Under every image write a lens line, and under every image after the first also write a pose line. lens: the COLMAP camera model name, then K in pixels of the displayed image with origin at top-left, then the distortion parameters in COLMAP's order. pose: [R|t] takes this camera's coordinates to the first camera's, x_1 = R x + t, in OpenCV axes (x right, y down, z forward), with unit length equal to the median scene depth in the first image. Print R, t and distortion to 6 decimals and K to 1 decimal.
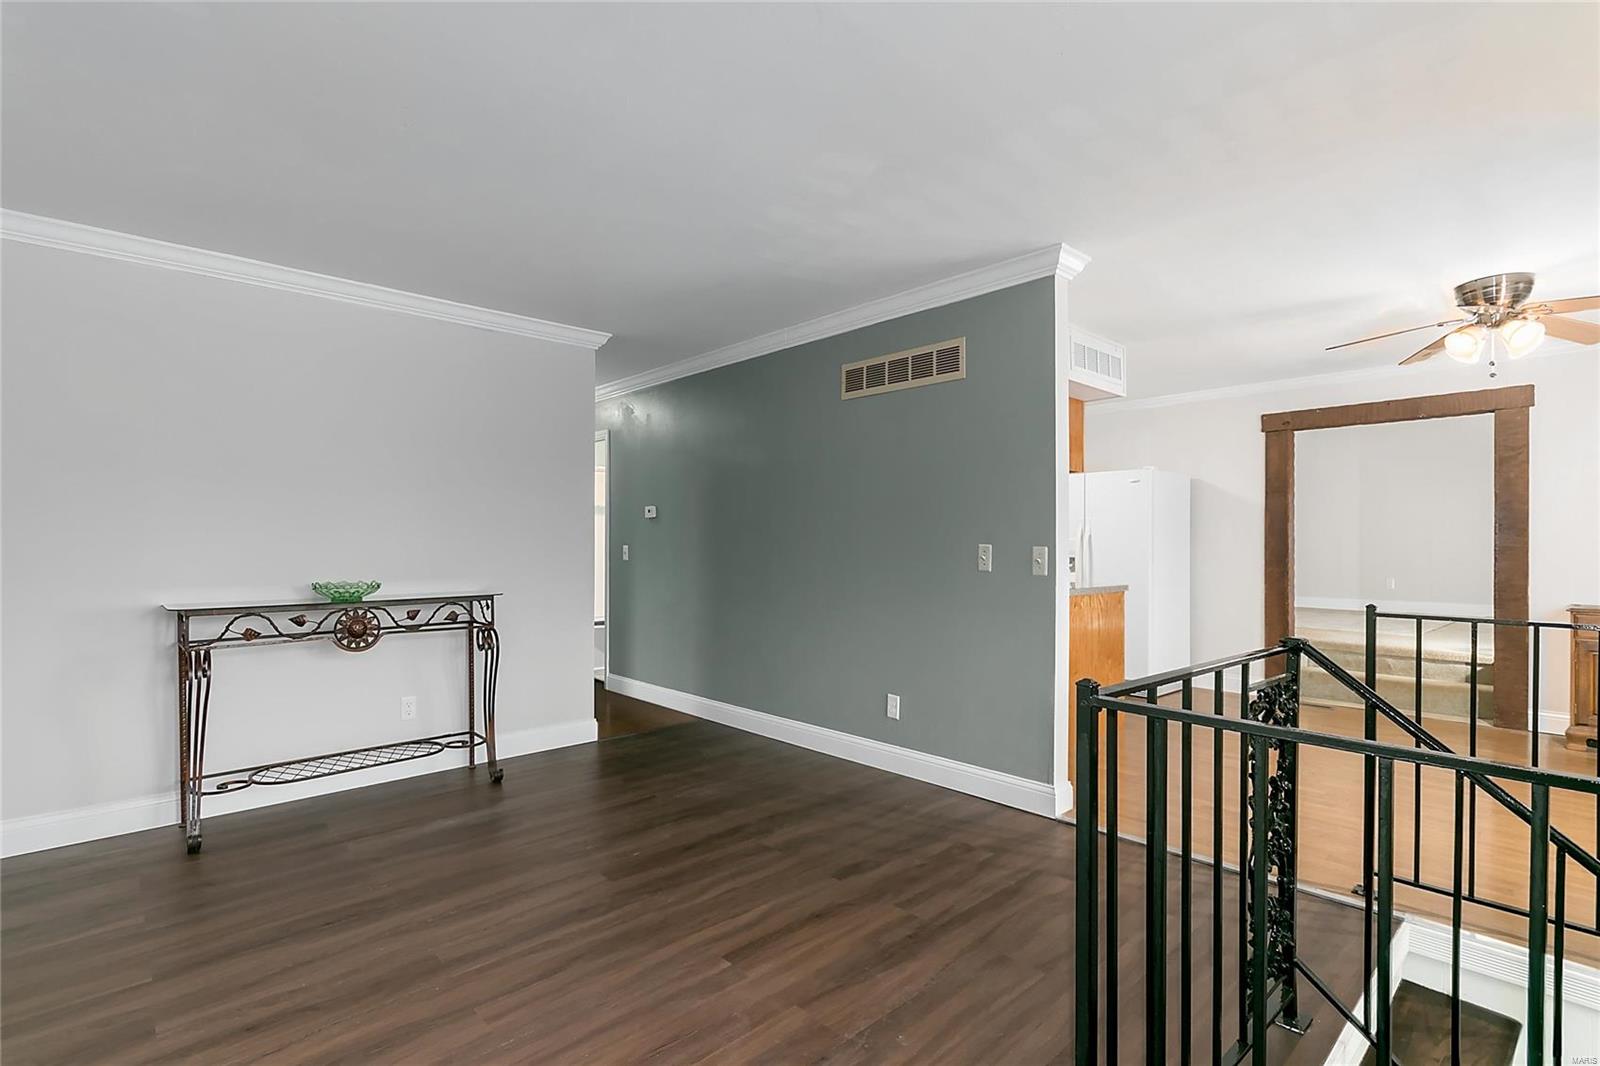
lens RADIAL K [[748.4, 0, 783.8], [0, 748.4, 544.8], [0, 0, 1]] dist [-0.003500, -0.000623]
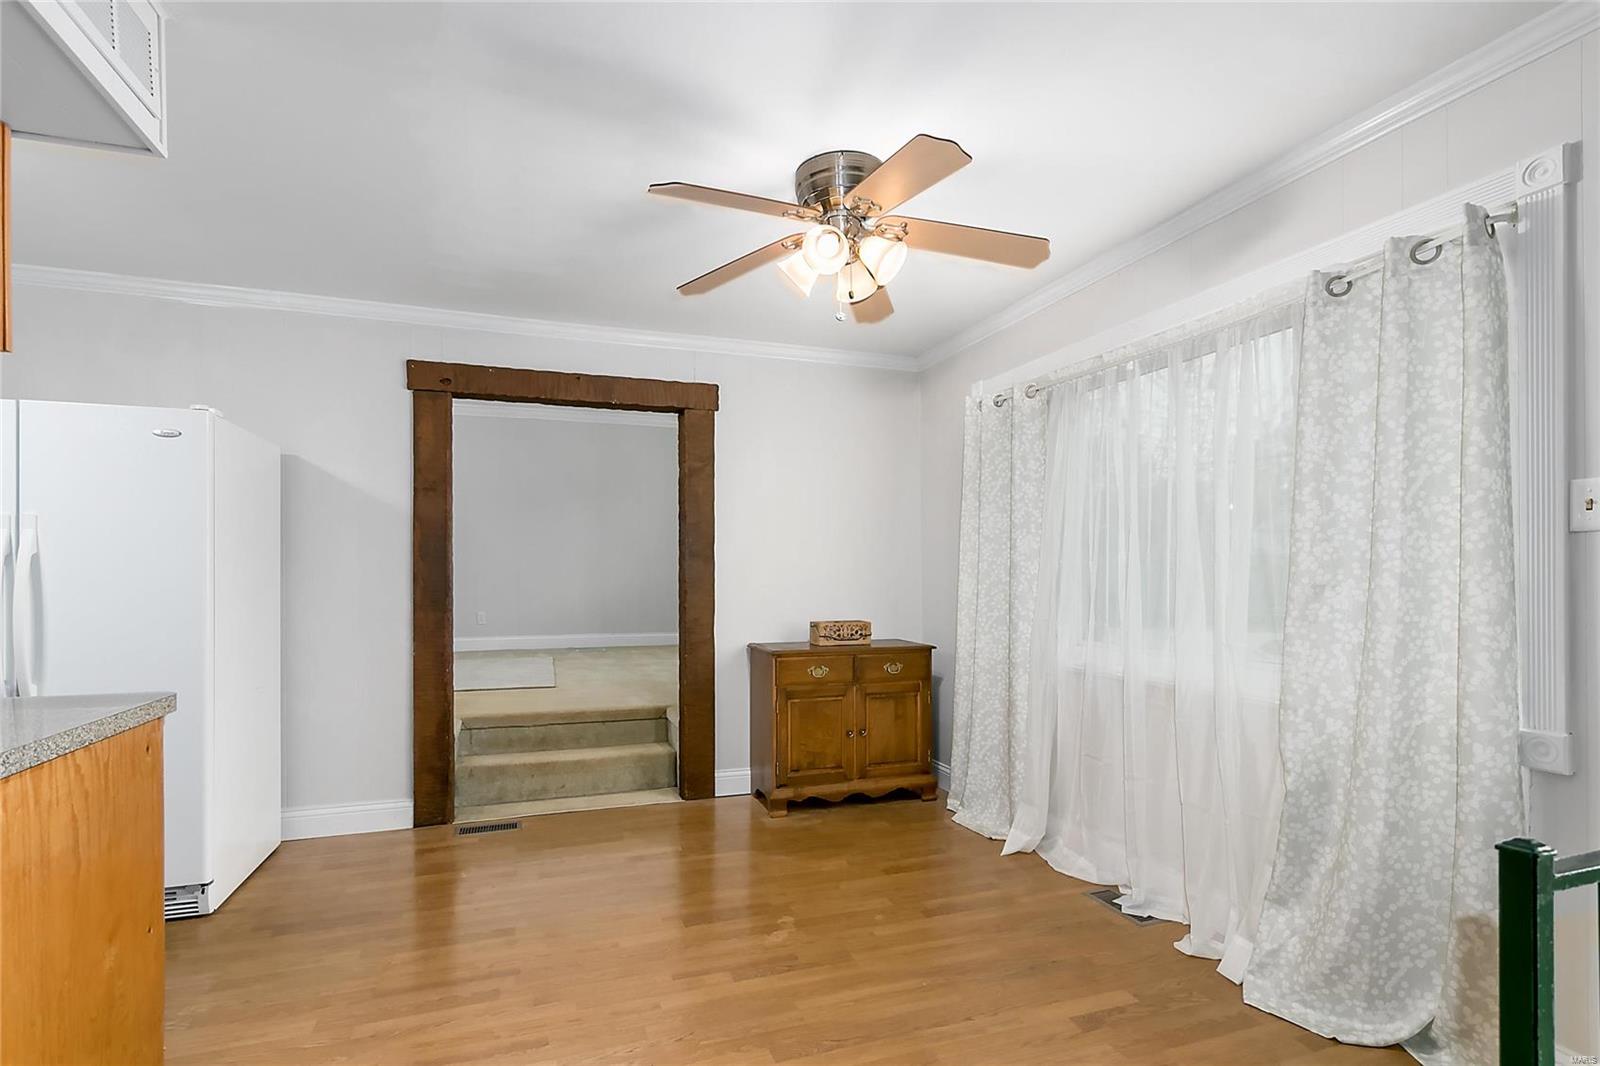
lens RADIAL K [[748.4, 0, 780.4], [0, 748.4, 571.6], [0, 0, 1]] dist [-0.003500, -0.000623]
pose [[0.388973, 0.000474, 0.921249, 0.245989], [0.005728, 0.999979, -0.002933, -0.000869], [-0.921231, 0.006418, 0.388962, 0.595984]]
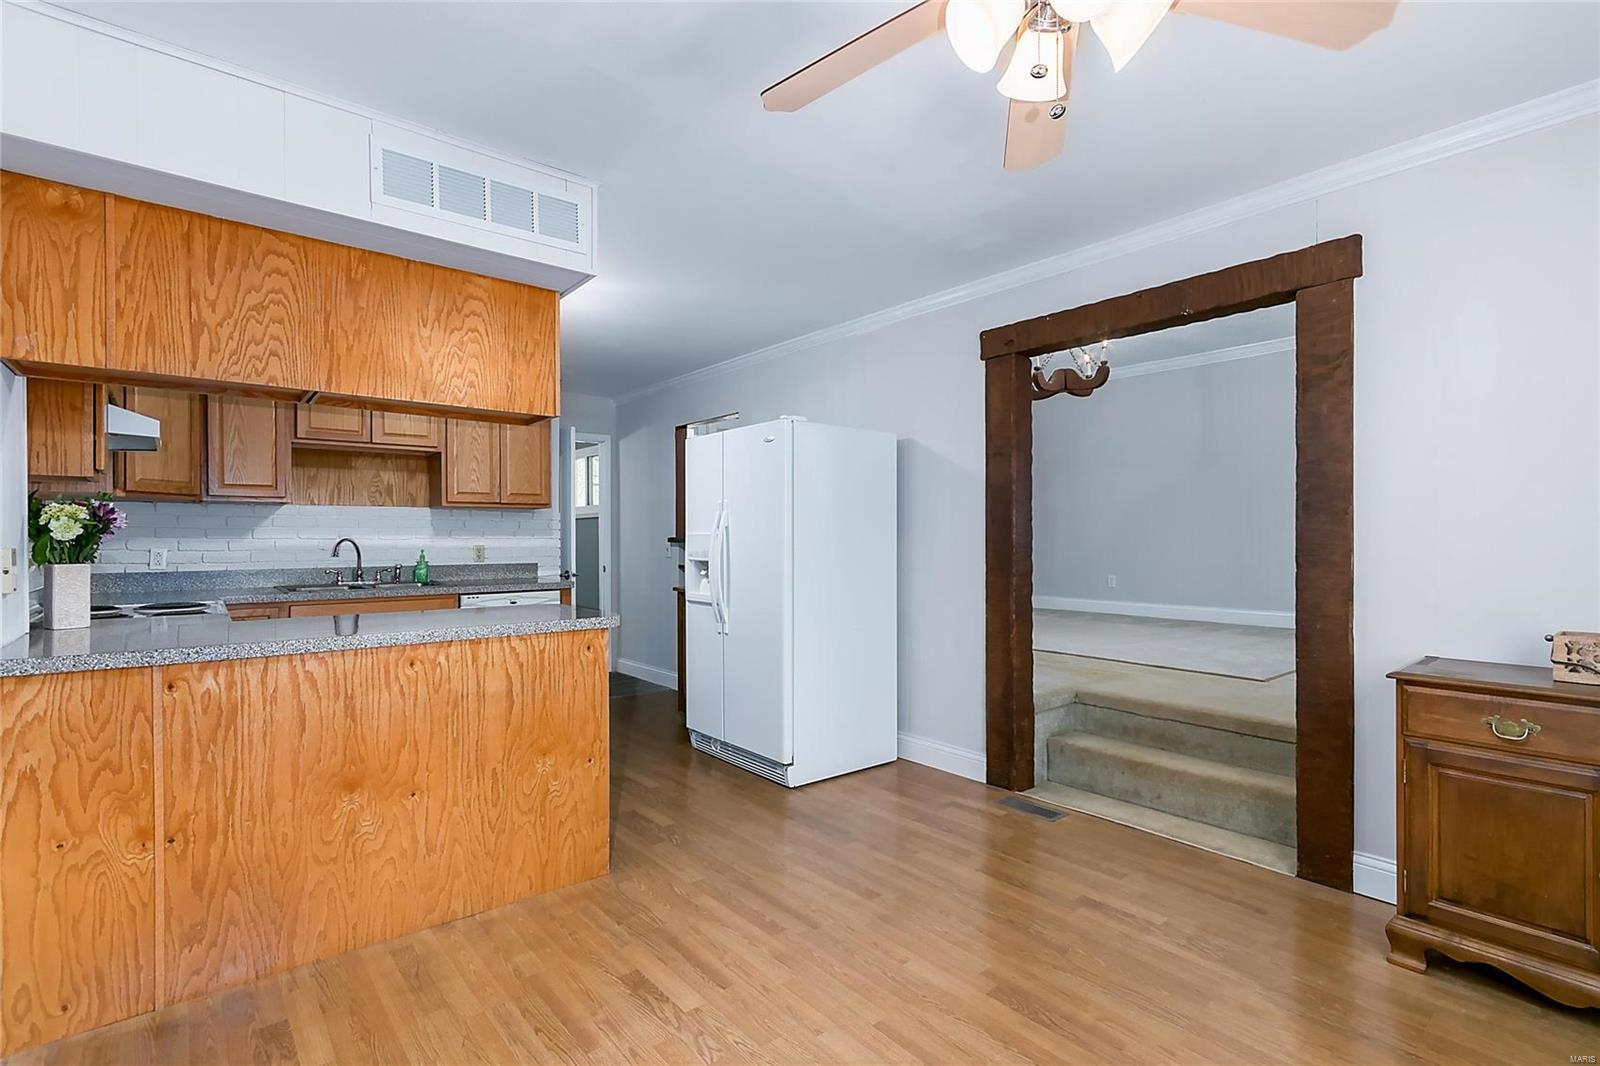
lens RADIAL K [[748.4, 0, 808.5], [0, 748.4, 539.3], [0, 0, 1]] dist [-0.003500, -0.000623]
pose [[0.999249, -0.005709, -0.038336, 0.628230], [0.005624, 0.999982, -0.002315, -0.000899], [0.038348, 0.002098, 0.999262, 0.449974]]
